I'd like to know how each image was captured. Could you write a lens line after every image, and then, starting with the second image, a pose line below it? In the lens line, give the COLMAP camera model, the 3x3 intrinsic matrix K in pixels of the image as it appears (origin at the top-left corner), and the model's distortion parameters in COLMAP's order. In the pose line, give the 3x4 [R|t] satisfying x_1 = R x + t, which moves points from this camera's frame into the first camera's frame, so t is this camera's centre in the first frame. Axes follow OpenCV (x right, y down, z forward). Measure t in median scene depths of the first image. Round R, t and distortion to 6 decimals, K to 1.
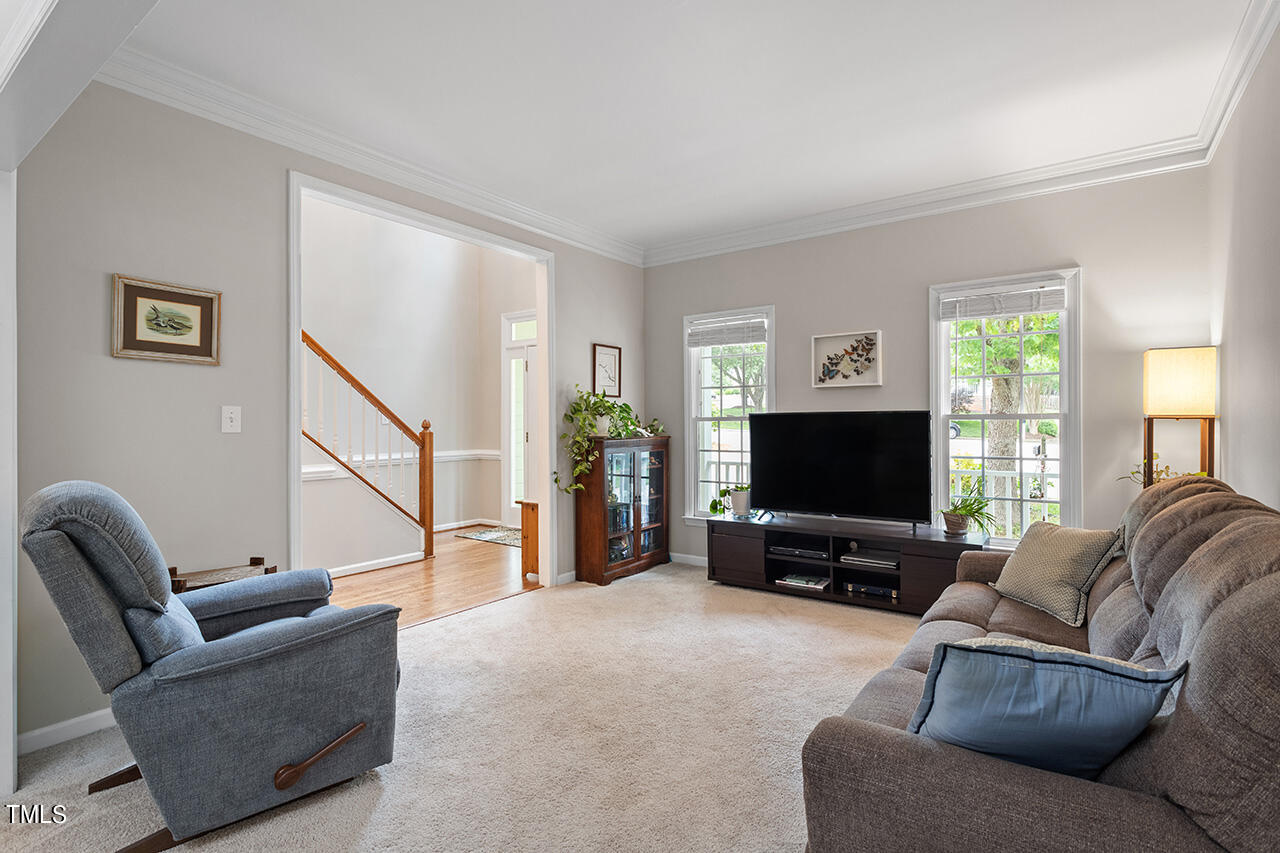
lens RADIAL K [[618.3, 0, 652.1], [0, 618.3, 420.5], [0, 0, 1]] dist [-0.000060, 0.002438]
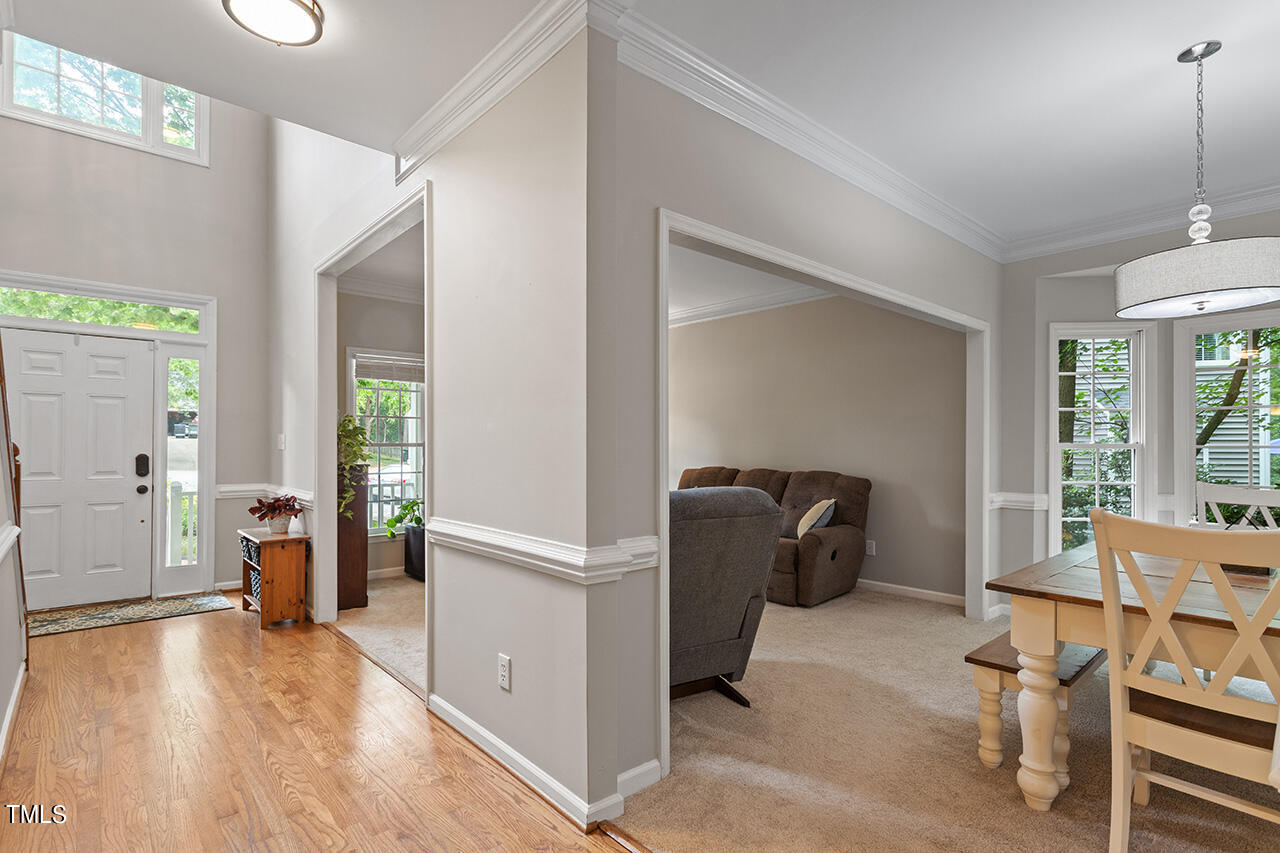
lens RADIAL K [[618.3, 0, 632.3], [0, 618.3, 445.3], [0, 0, 1]] dist [-0.000060, 0.002438]
pose [[0.225322, 0.005782, 0.974267, -1.030770], [-0.003391, 0.999981, -0.005150, 0.002828], [-0.974279, -0.002143, 0.225337, 0.357620]]
